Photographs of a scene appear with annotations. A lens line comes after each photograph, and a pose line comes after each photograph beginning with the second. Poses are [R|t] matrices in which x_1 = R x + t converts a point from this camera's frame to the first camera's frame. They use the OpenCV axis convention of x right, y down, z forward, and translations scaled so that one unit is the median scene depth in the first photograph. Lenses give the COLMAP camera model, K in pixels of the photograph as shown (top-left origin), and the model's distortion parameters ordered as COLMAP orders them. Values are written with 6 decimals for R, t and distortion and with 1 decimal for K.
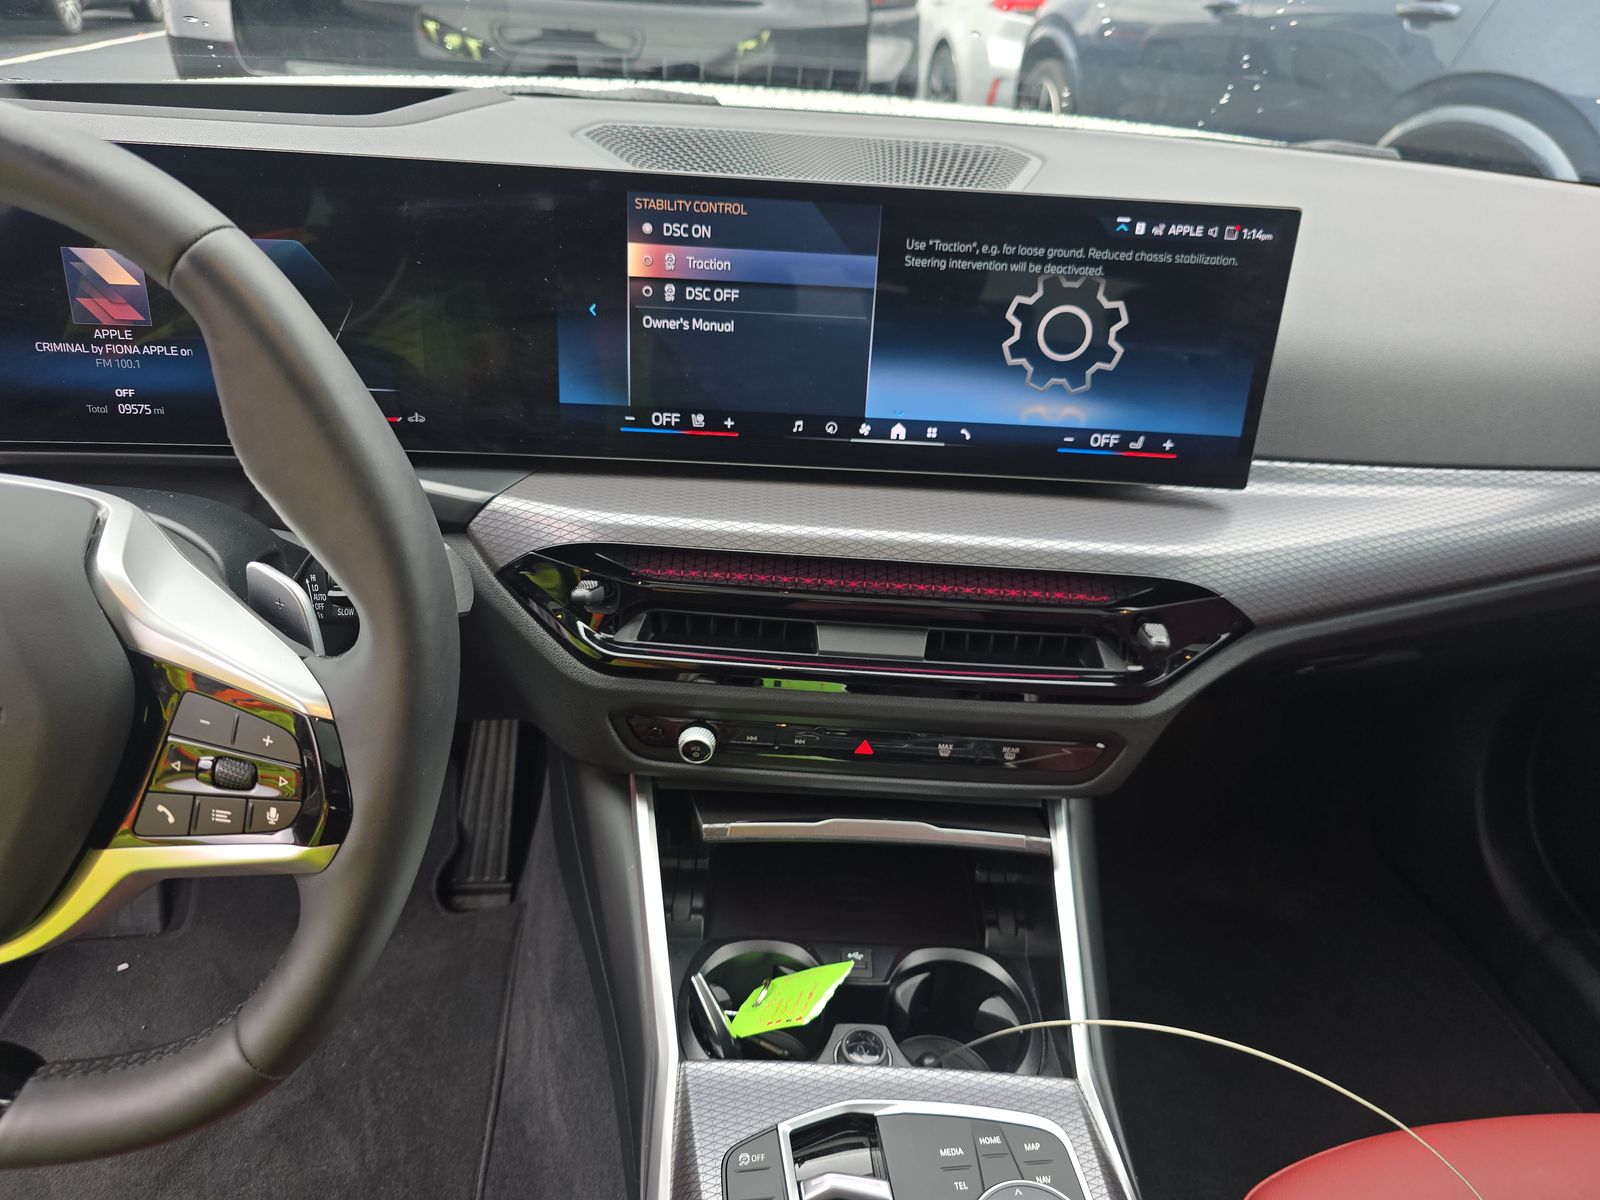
lens RADIAL K [[1131.6, 0, 796.1], [0, 1131.6, 644.0], [0, 0, 1]] dist [0.063387, -0.072884]
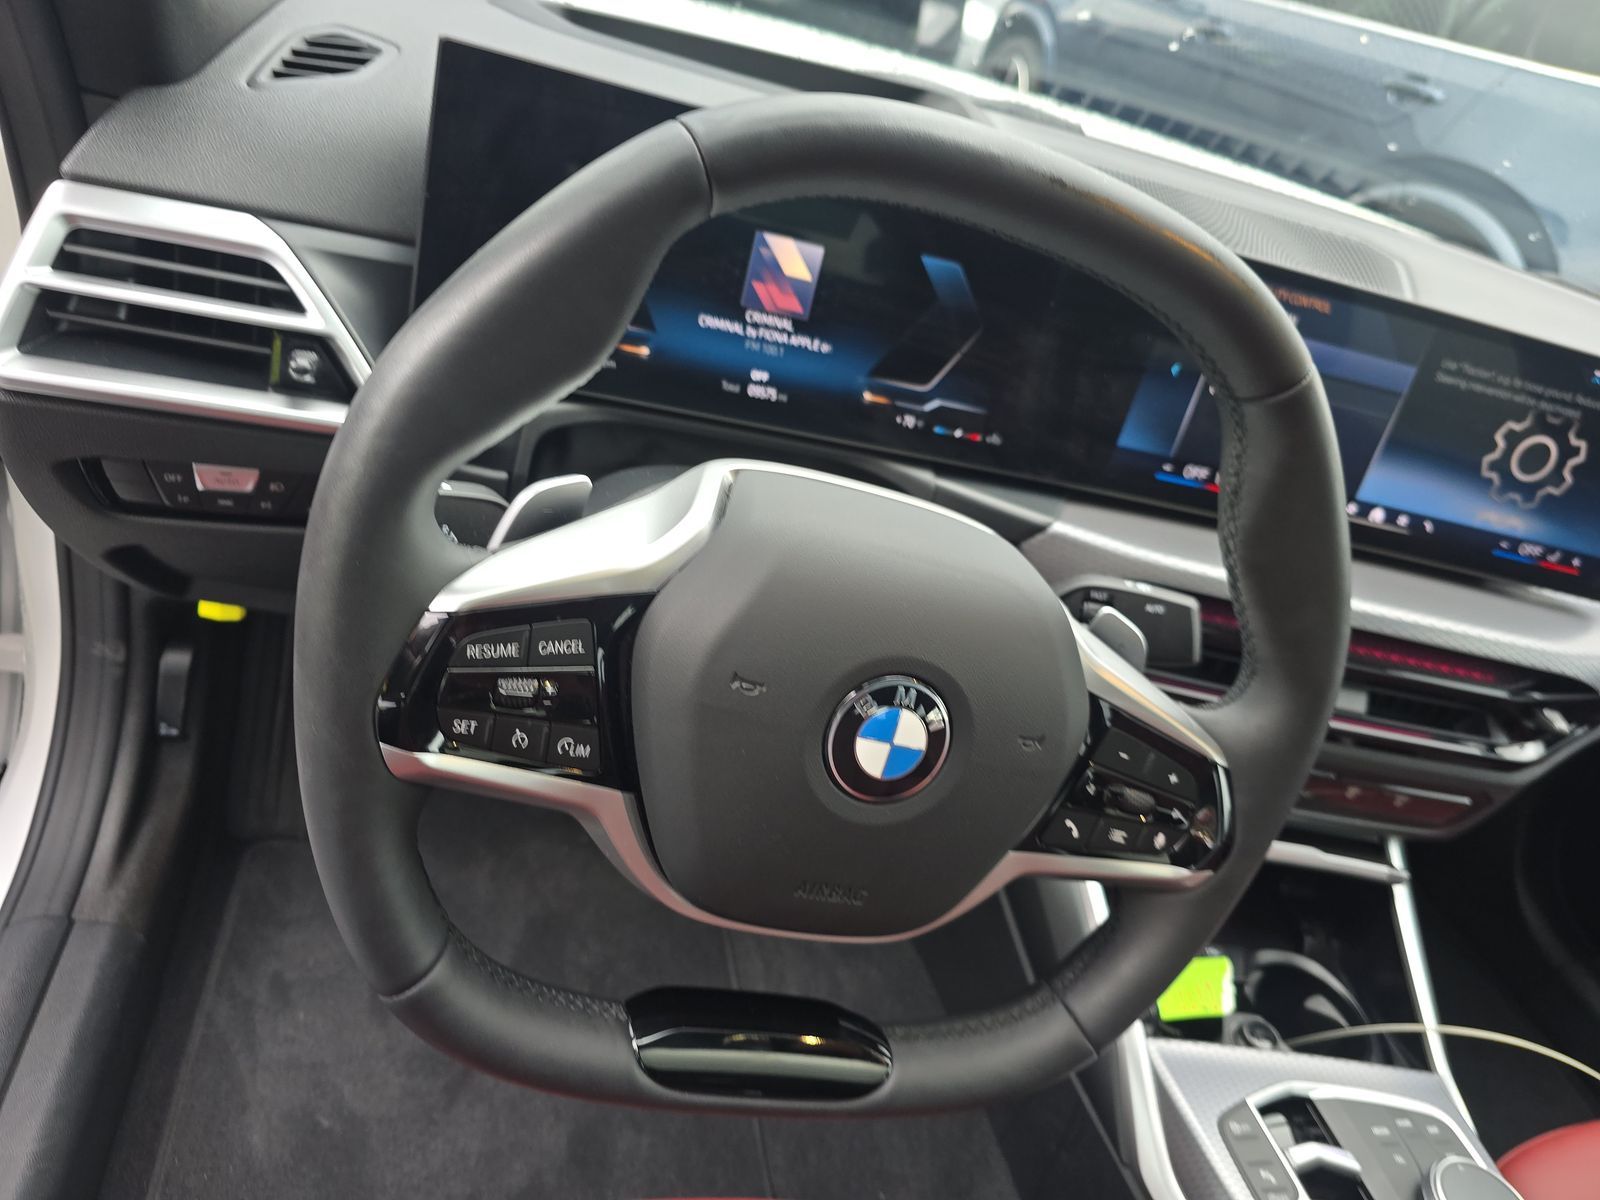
lens RADIAL K [[1131.6, 0, 796.1], [0, 1131.6, 644.0], [0, 0, 1]] dist [0.063387, -0.072884]
pose [[0.973963, 0.134861, 0.182233, -0.688378], [-0.147076, 0.987583, 0.055207, -0.037917], [-0.172525, -0.080572, 0.981704, -0.041836]]
